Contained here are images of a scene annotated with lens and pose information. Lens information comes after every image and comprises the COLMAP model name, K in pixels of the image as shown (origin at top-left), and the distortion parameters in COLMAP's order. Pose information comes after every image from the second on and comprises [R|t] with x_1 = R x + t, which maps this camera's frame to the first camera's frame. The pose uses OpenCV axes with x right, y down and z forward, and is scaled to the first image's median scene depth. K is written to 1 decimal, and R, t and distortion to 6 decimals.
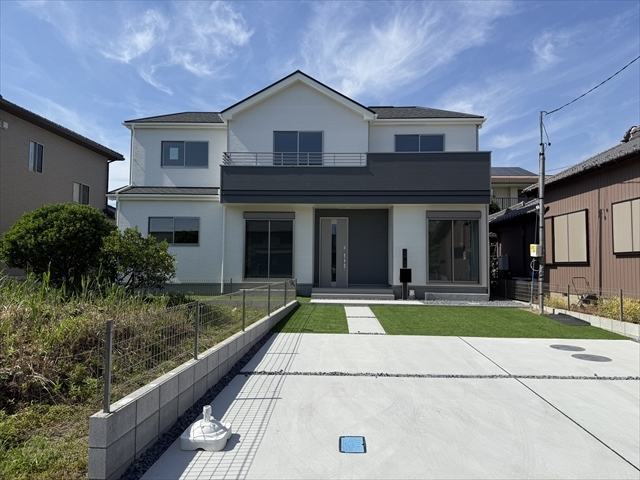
lens RADIAL K [[447.4, 0, 314.0], [0, 447.4, 239.2], [0, 0, 1]] dist [0.046207, -0.049633]
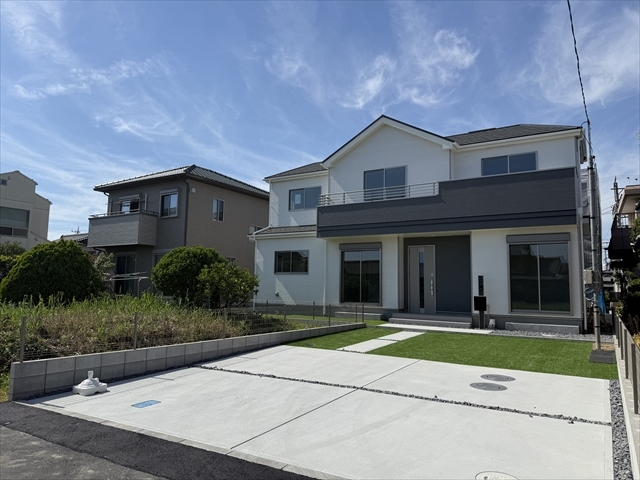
lens RADIAL K [[447.4, 0, 320.6], [0, 447.4, 245.9], [0, 0, 1]] dist [0.046207, -0.049633]
pose [[0.872160, -0.040261, -0.487560, 0.355052], [0.018790, 0.998629, -0.048851, -0.001877], [0.488859, 0.033445, 0.871722, -0.023648]]
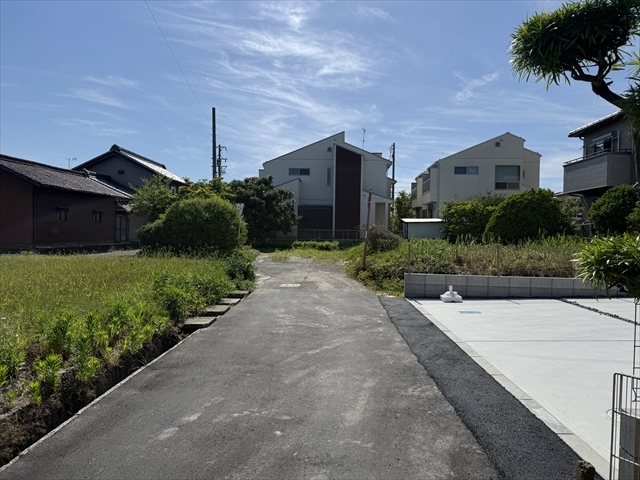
lens RADIAL K [[447.4, 0, 318.5], [0, 447.4, 239.5], [0, 0, 1]] dist [0.046207, -0.049633]
pose [[-0.012831, 0.012910, -0.999834, 0.521914], [0.039638, 0.999137, 0.012393, 0.019569], [0.999132, -0.039472, -0.013331, 0.089948]]
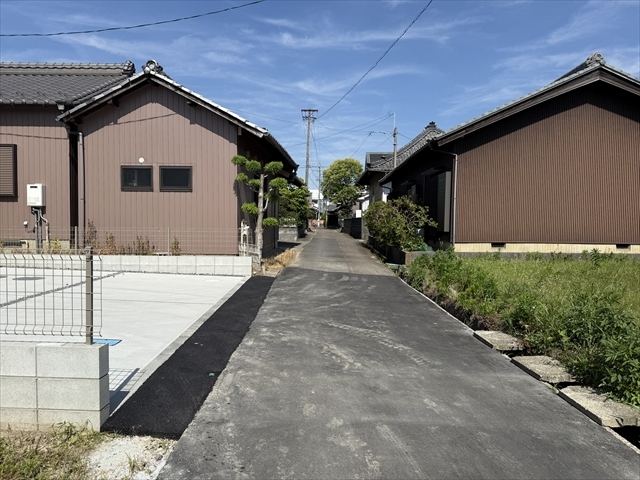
lens RADIAL K [[447.4, 0, 313.6], [0, 447.4, 238.7], [0, 0, 1]] dist [0.046207, -0.049633]
pose [[-0.024587, -0.050723, 0.998410, -0.272278], [-0.067312, 0.996530, 0.048969, 0.018532], [-0.997429, -0.066001, -0.027916, 0.117584]]
